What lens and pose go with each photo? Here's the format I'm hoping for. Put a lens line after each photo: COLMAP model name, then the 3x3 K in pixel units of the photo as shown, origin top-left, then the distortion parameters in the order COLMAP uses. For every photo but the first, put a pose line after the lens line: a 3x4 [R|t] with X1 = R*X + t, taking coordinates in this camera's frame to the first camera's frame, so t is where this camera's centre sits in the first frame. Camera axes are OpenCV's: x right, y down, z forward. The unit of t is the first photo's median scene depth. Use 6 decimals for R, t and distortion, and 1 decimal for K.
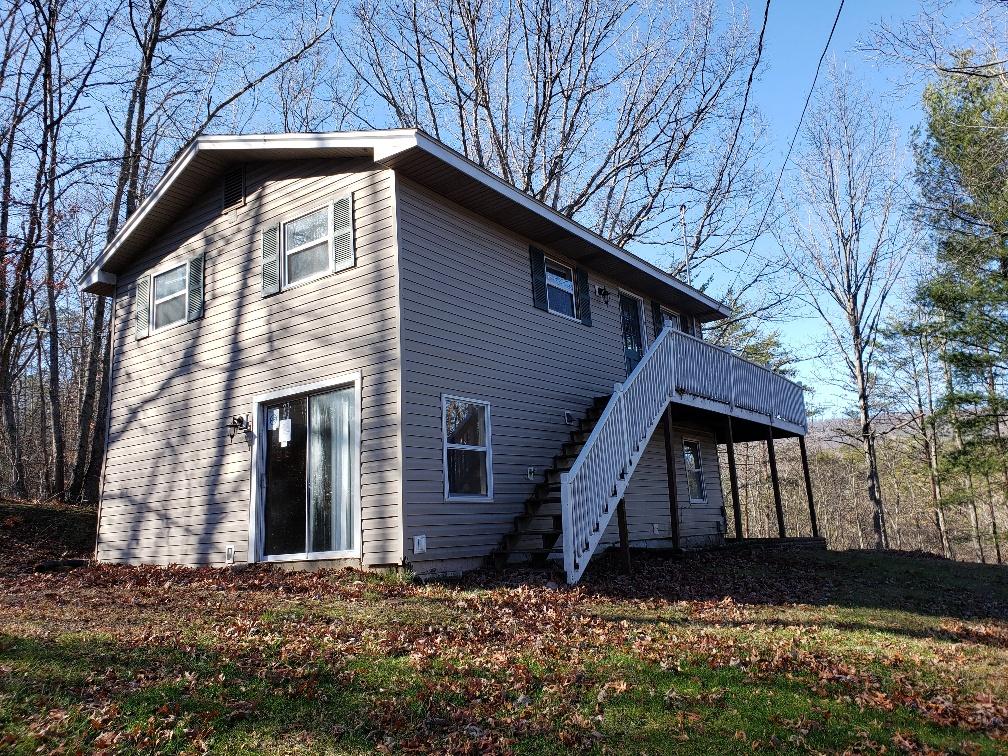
lens RADIAL K [[759.5, 0, 504.0], [0, 759.5, 378.0], [0, 0, 1]] dist [0.078097, -0.000900]
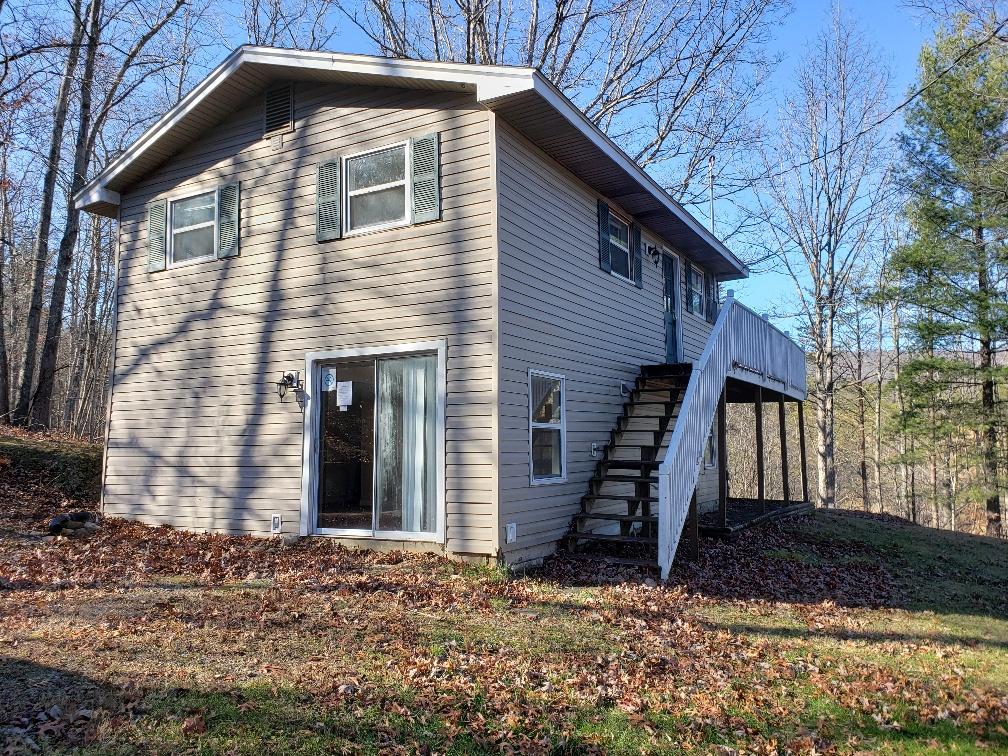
lens RADIAL K [[767.3, 0, 504.0], [0, 767.3, 378.0], [0, 0, 1]] dist [0.103821, -0.085852]
pose [[0.994146, 0.054812, 0.093114, -0.167593], [-0.063326, 0.993828, 0.091085, -0.041943], [-0.087546, -0.096448, 0.991480, 0.069965]]
